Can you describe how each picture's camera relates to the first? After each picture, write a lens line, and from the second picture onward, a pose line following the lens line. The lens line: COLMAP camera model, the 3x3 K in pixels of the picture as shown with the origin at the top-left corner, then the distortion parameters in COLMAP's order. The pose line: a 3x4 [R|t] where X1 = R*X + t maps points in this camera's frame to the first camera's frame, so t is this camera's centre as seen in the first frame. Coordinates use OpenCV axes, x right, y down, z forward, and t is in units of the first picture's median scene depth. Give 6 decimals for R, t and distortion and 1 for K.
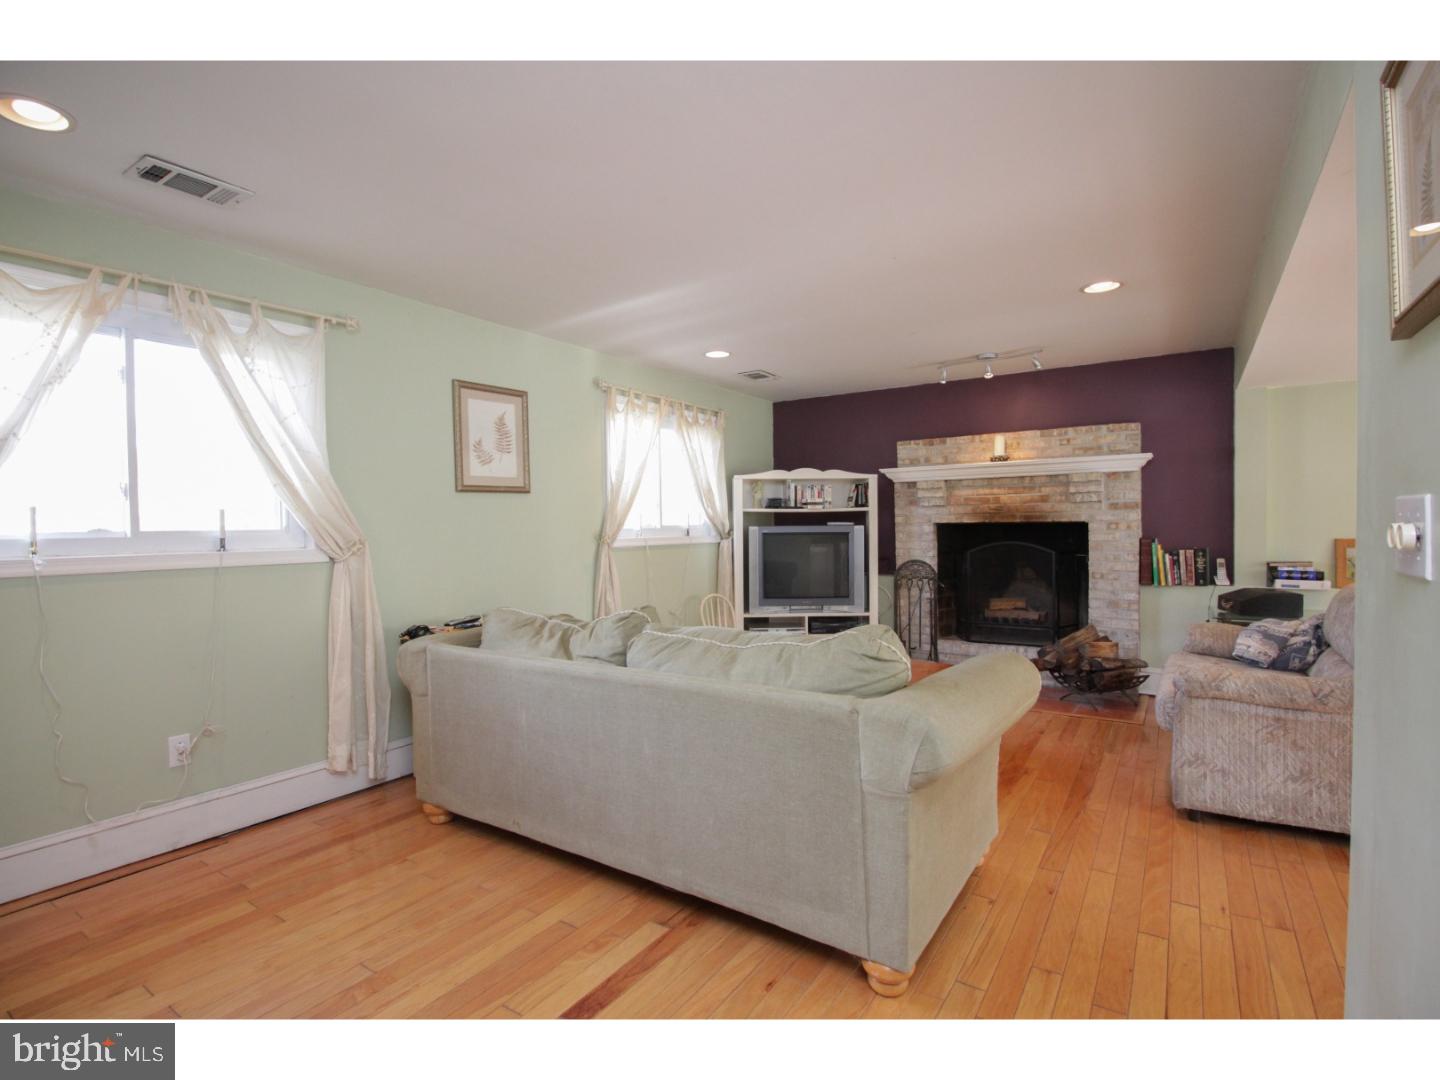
lens RADIAL K [[692.9, 0, 720.0], [0, 692.9, 540.0], [0, 0, 1]] dist [0.000856, -0.017957]
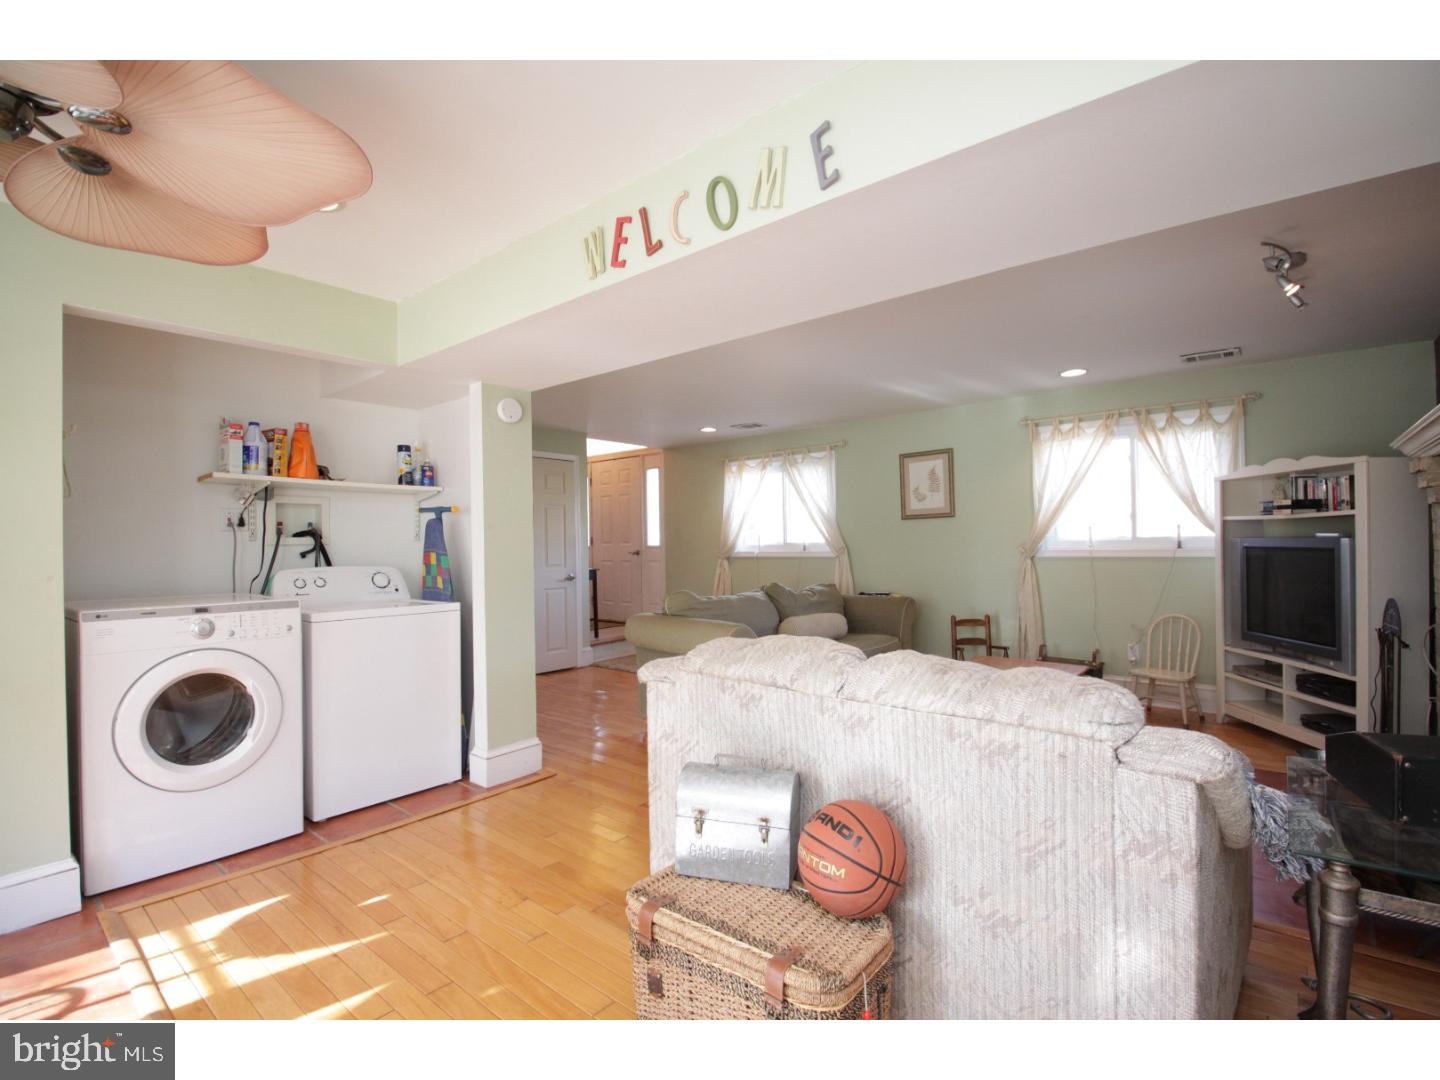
lens RADIAL K [[692.9, 0, 720.0], [0, 692.9, 540.0], [0, 0, 1]] dist [0.000856, -0.017957]
pose [[-0.111053, 0.006540, -0.993793, 1.098050], [-0.007187, 0.999947, 0.007384, -0.023363], [0.993788, 0.007963, -0.111000, 0.600316]]
